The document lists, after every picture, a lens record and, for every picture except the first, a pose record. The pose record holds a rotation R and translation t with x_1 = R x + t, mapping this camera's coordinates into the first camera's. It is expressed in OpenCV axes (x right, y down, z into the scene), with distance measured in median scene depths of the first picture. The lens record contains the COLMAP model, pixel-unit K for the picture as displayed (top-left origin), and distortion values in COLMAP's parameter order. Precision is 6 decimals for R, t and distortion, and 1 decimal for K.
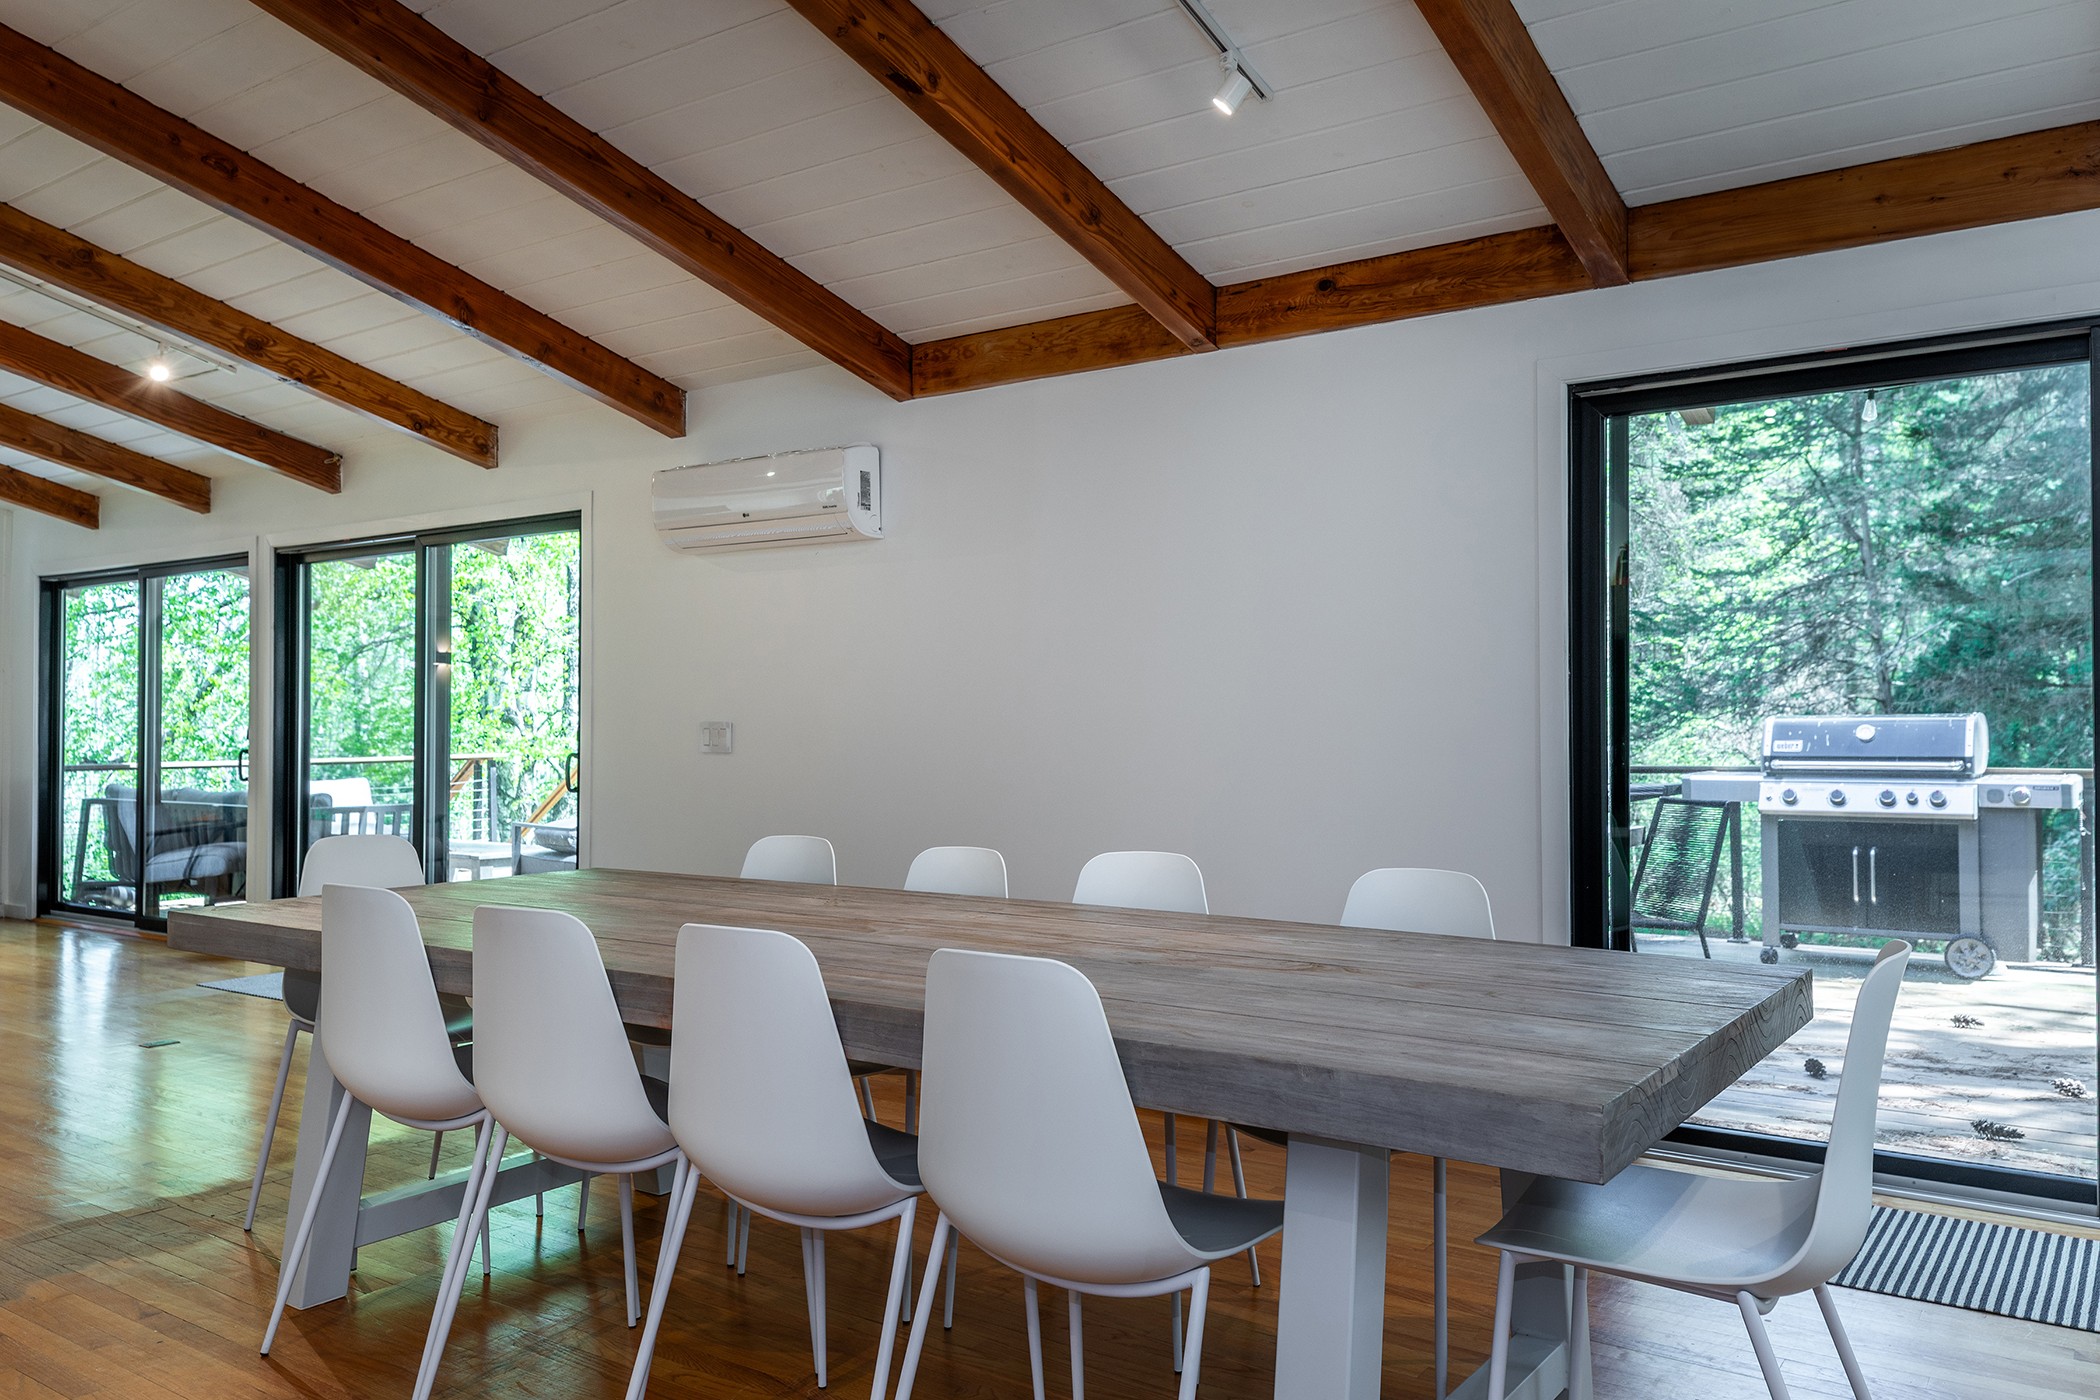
lens RADIAL K [[1540.6, 0, 1044.5], [0, 1540.6, 697.5], [0, 0, 1]] dist [0.034632, -0.011137]
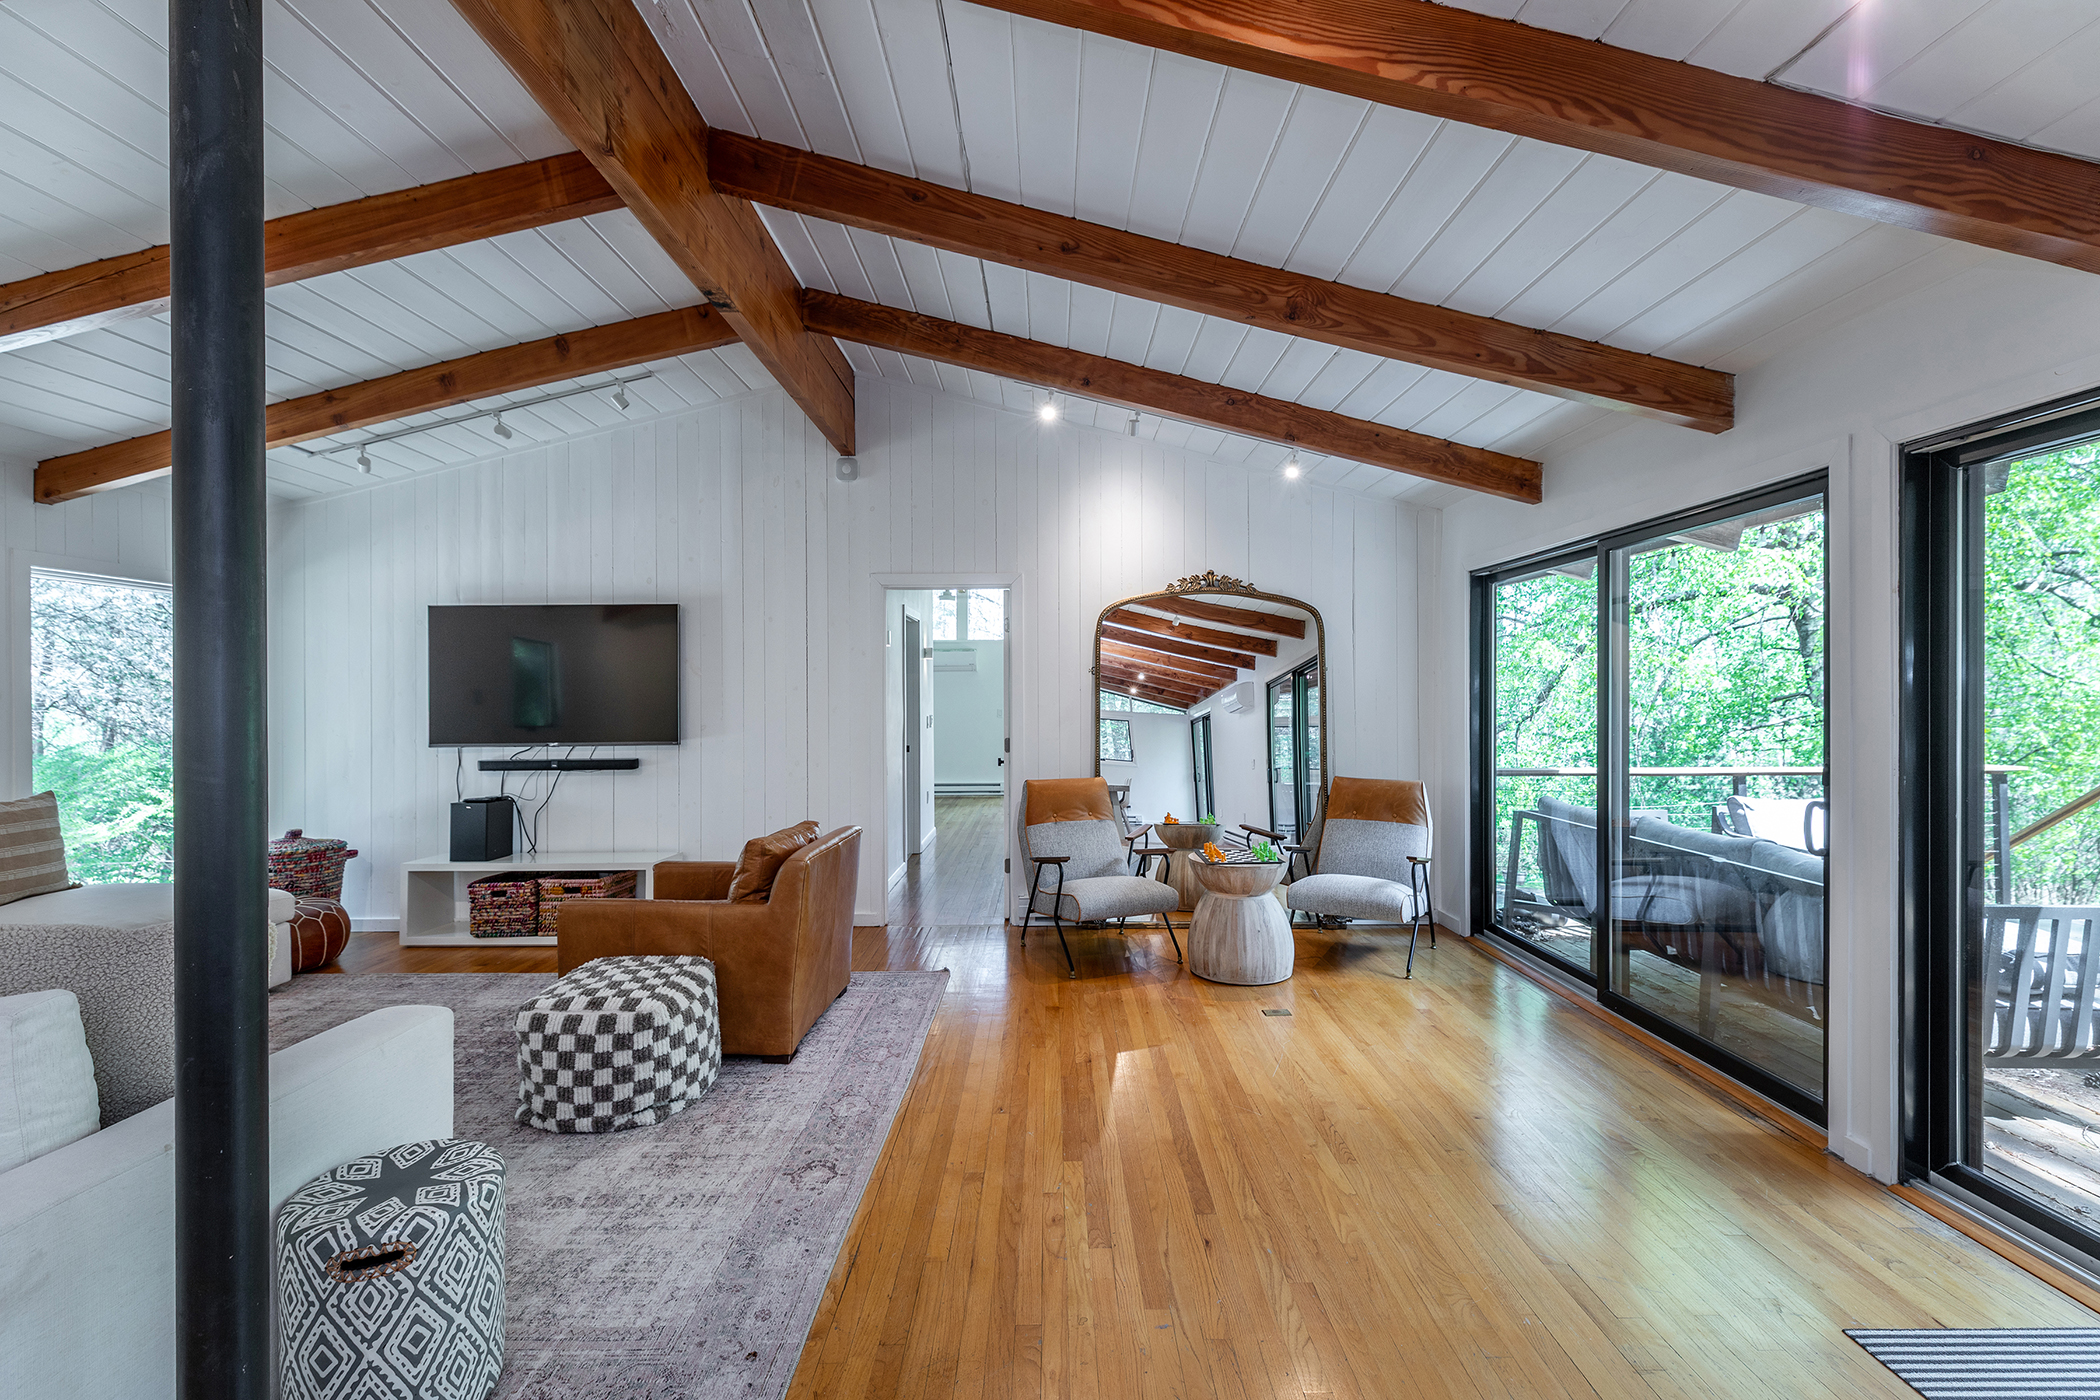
lens RADIAL K [[956.0, 0, 1045.4], [0, 956.0, 691.0], [0, 0, 1]] dist [0.001205, -0.000019]
pose [[0.577421, 0.002770, -0.816442, -0.338280], [0.013255, 0.999831, 0.012767, -0.017089], [0.816339, -0.018194, 0.577287, 0.481258]]
